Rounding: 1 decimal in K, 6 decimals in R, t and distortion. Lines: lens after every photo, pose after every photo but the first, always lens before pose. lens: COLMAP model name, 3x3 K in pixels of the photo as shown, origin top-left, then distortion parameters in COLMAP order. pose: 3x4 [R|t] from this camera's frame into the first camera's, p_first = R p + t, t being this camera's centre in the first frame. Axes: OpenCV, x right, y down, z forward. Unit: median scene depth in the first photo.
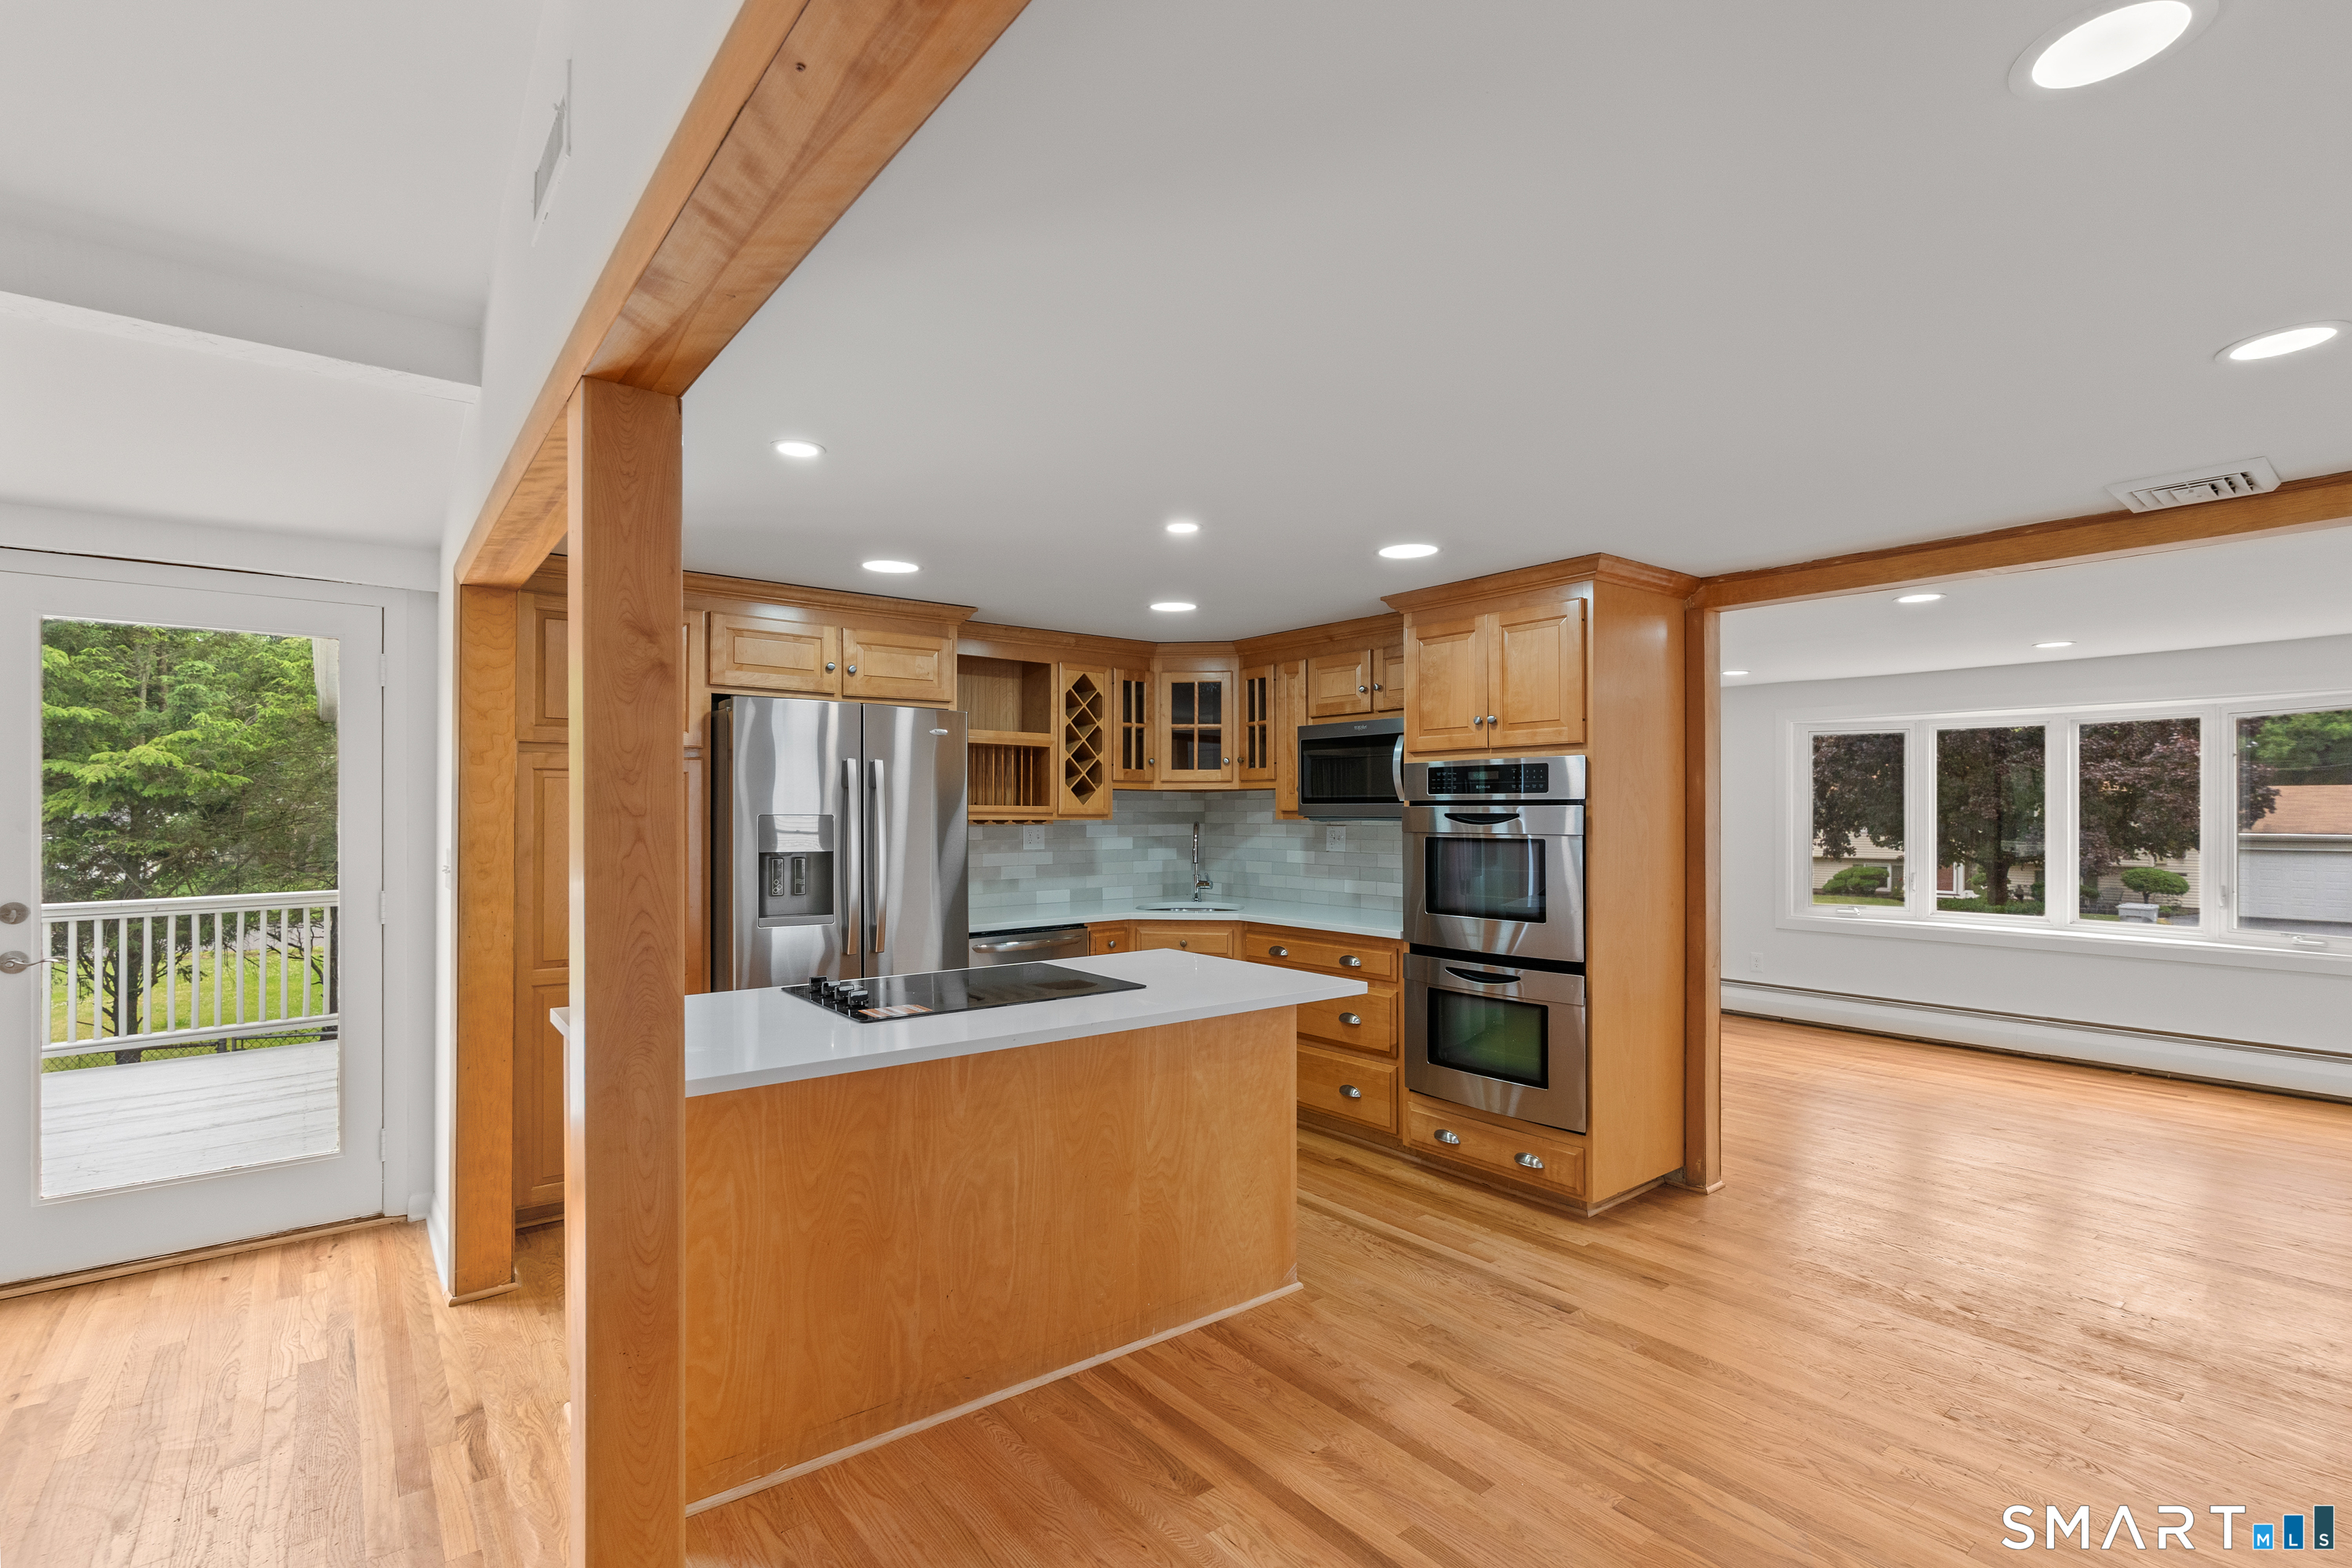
lens RADIAL K [[1070.0, 0, 1175.9], [0, 1070.0, 797.3], [0, 0, 1]] dist [-0.011294, 0.000943]
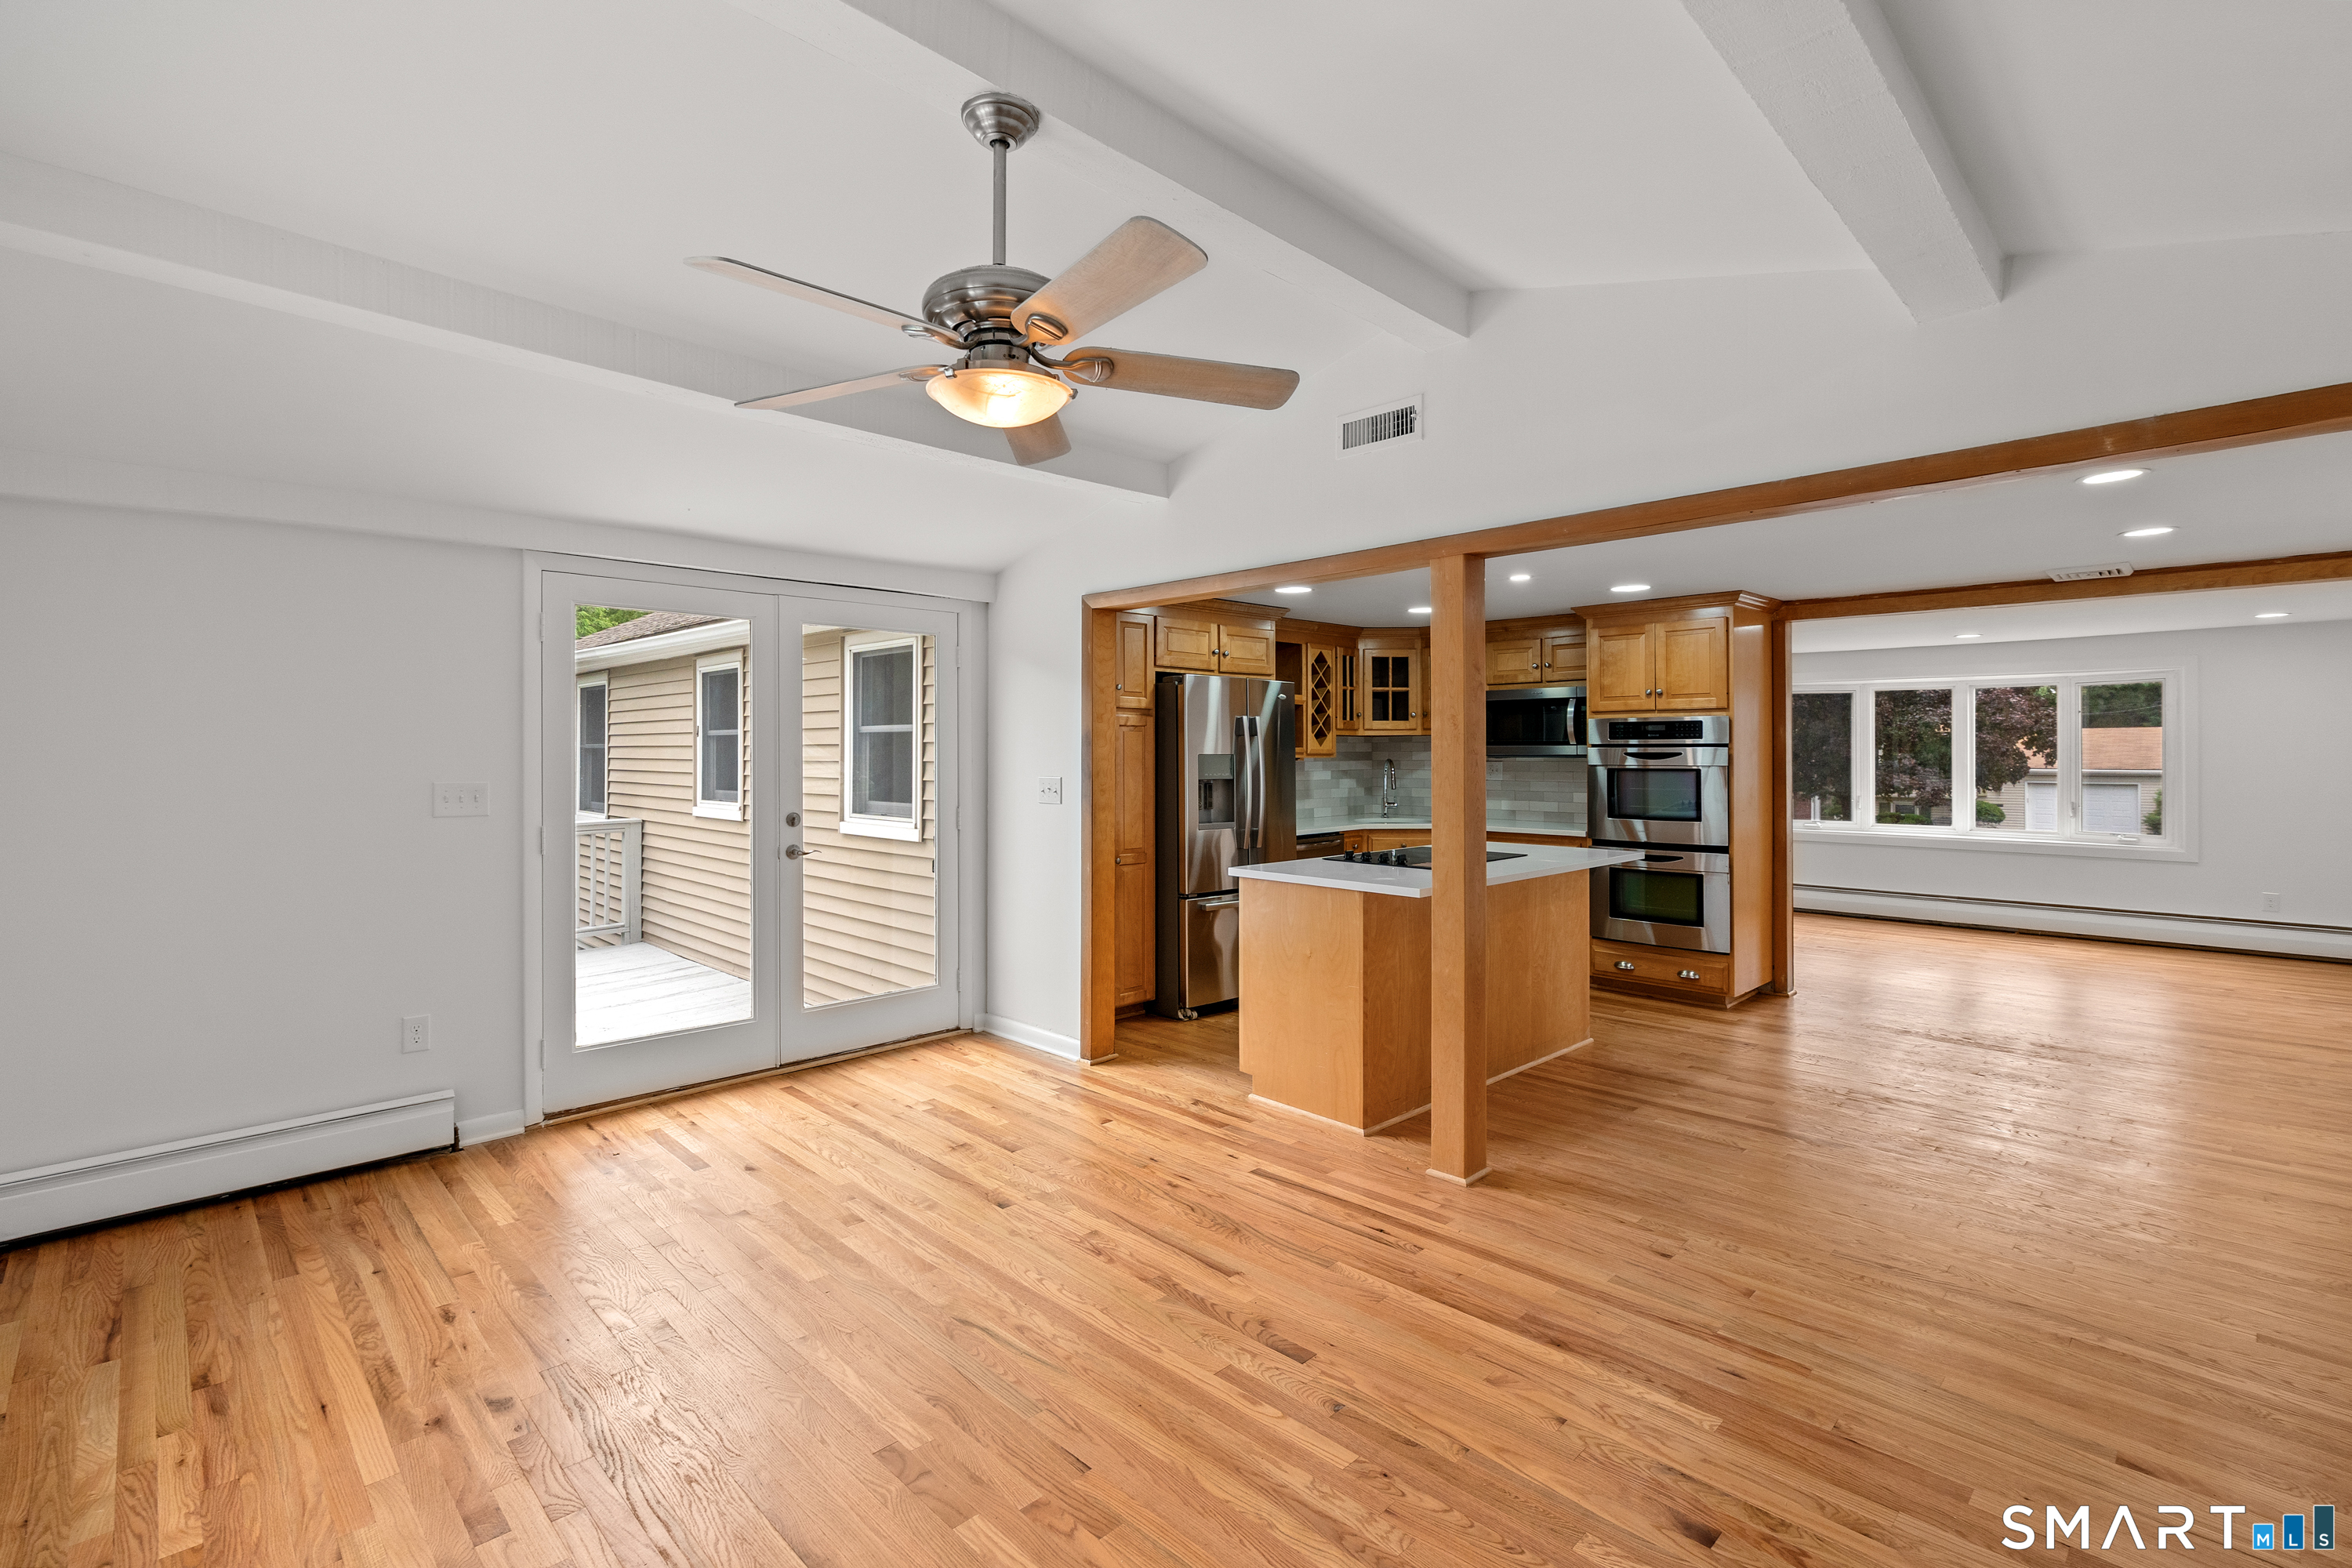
lens RADIAL K [[1070.0, 0, 1166.1], [0, 1070.0, 736.0], [0, 0, 1]] dist [-0.011294, 0.000943]
pose [[0.994718, 0.000292, 0.102645, -0.430968], [-0.000180, 0.999999, -0.001105, -0.005144], [-0.102645, 0.001081, 0.994717, -0.347977]]
